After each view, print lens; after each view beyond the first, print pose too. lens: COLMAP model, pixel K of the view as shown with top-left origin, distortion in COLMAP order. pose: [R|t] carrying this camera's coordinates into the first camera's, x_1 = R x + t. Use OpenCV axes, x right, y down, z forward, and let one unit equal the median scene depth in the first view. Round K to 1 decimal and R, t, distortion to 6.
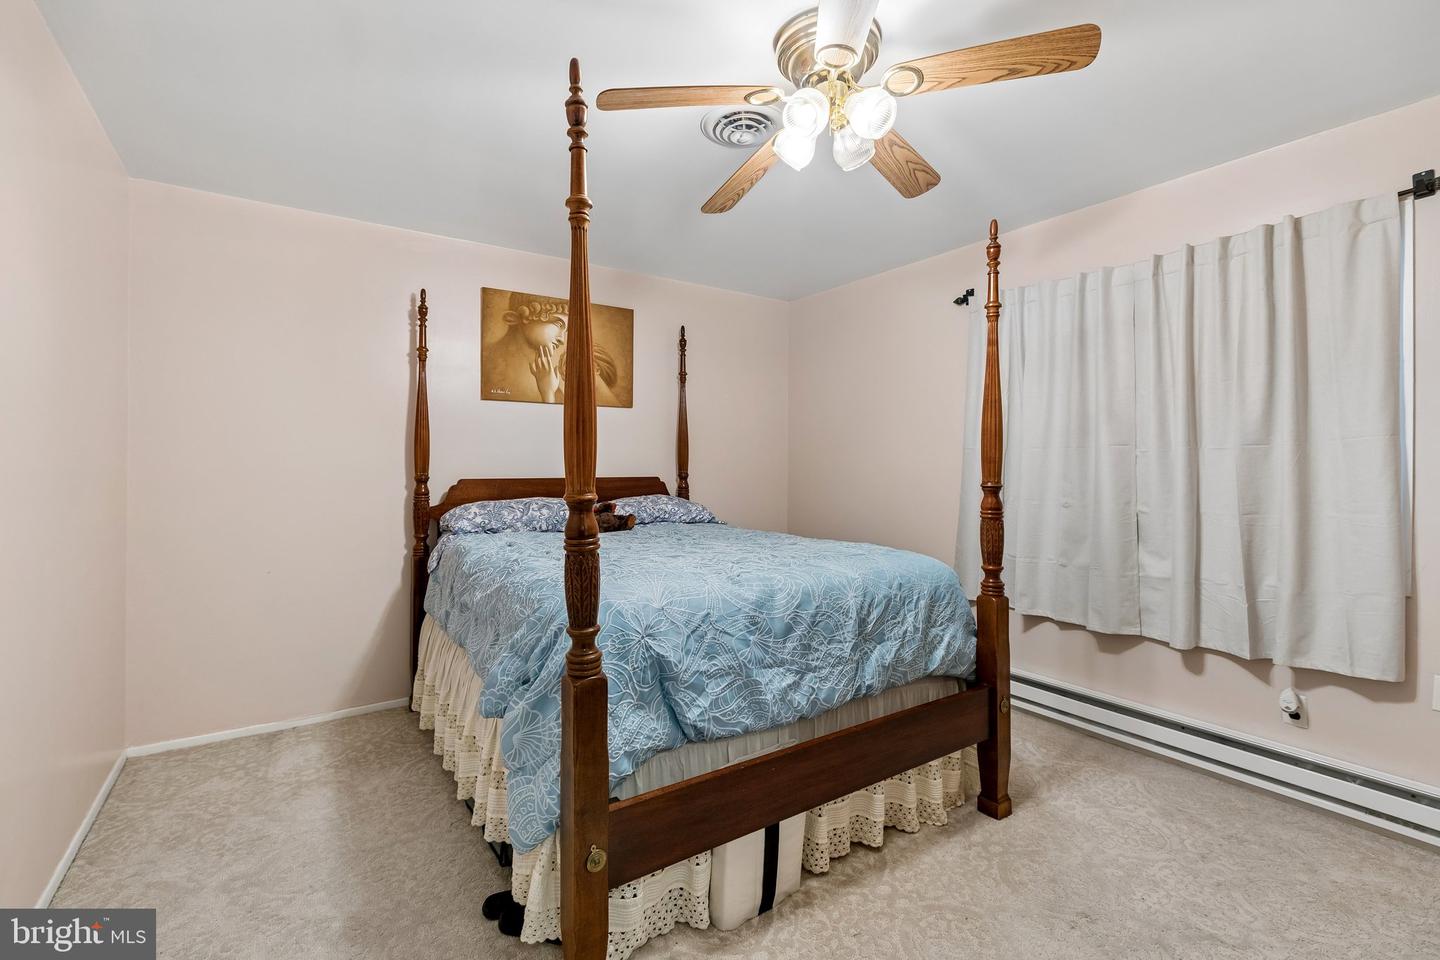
lens RADIAL K [[634.9, 0, 703.6], [0, 634.9, 467.9], [0, 0, 1]] dist [-0.000317, -0.000439]
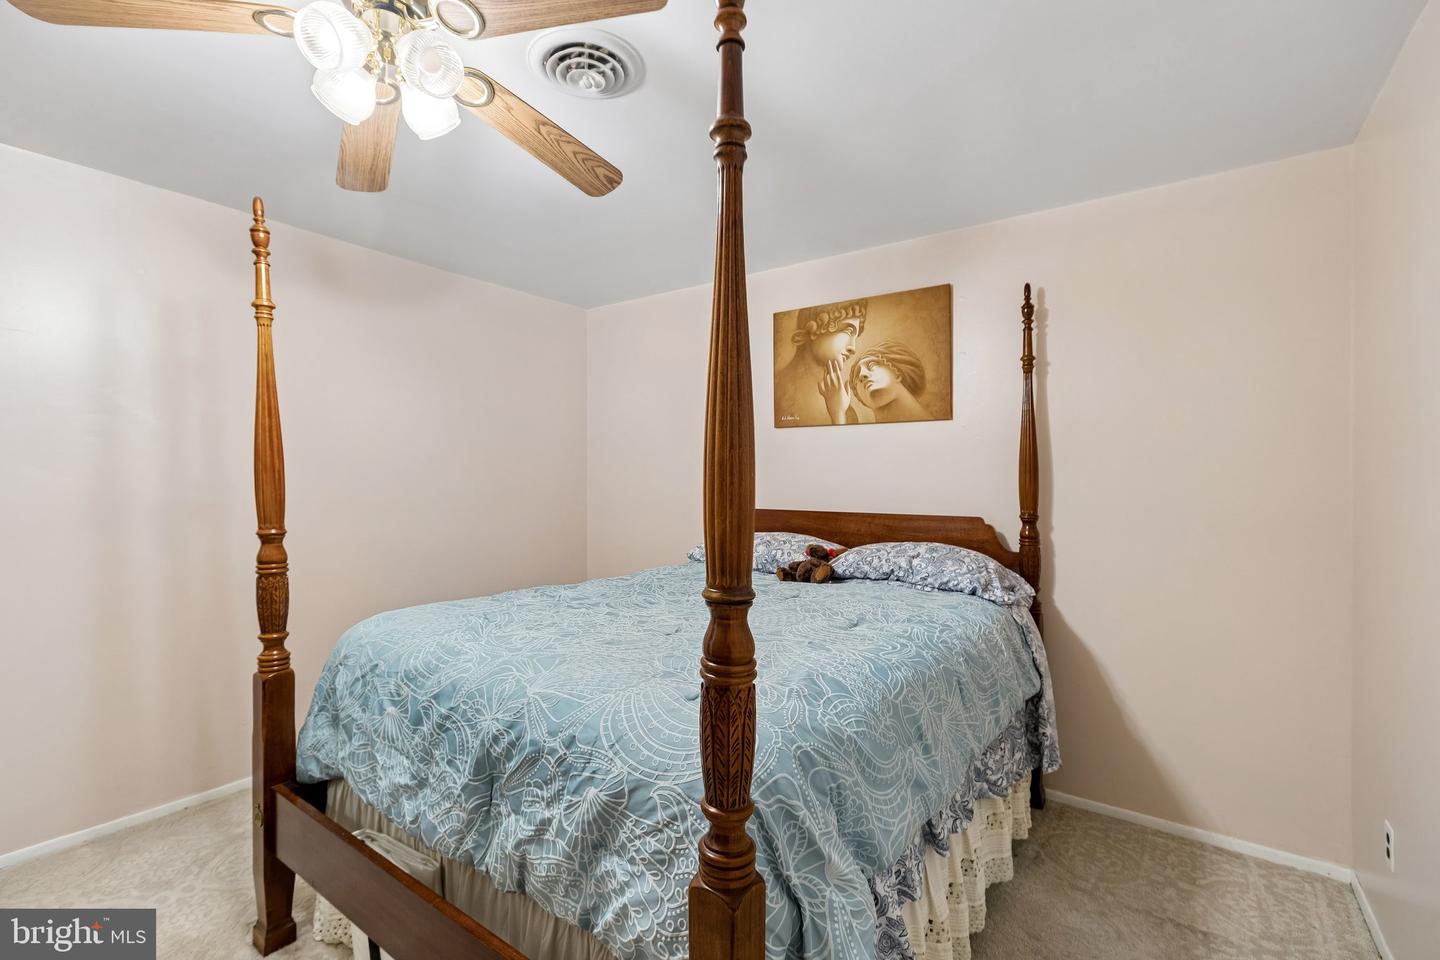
lens RADIAL K [[640.7, 0, 720.0], [0, 640.7, 480.0], [0, 0, 1]] dist [-0.000630, -0.000127]
pose [[0.350154, 0.004532, -0.936681, 0.548376], [-0.010230, 0.999947, 0.001014, -0.027474], [0.936636, 0.009227, 0.350182, 0.574561]]
